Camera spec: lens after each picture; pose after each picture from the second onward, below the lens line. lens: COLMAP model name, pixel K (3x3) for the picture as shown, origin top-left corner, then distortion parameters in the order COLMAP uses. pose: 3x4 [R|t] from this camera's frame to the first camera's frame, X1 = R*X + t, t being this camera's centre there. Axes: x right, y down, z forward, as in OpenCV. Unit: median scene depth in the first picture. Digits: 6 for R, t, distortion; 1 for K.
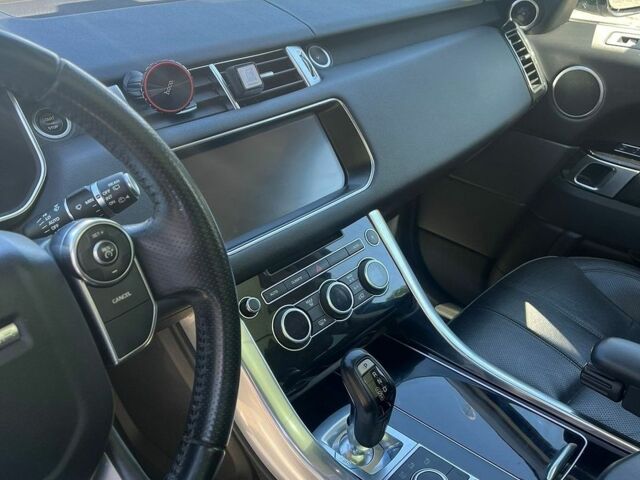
lens RADIAL K [[656.2, 0, 311.5], [0, 656.2, 238.6], [0, 0, 1]] dist [0.067091, -0.119282]
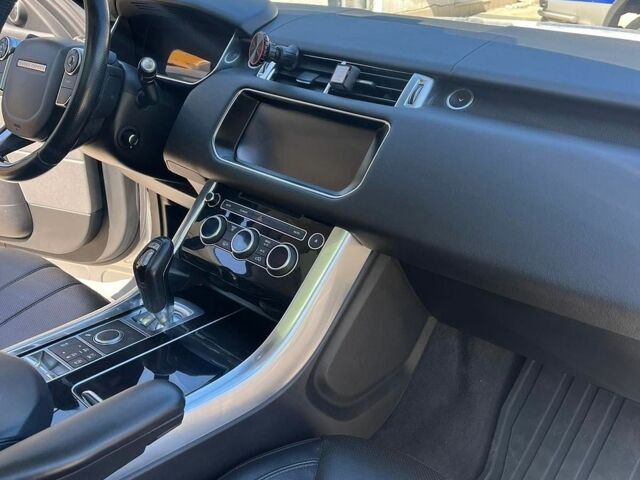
lens RADIAL K [[656.2, 0, 311.5], [0, 656.2, 238.6], [0, 0, 1]] dist [0.067091, -0.119282]
pose [[-0.019833, 0.381061, -0.924337, 1.076845], [-0.508232, 0.792317, 0.337540, -0.362657], [0.860992, 0.476472, 0.177954, 0.817664]]
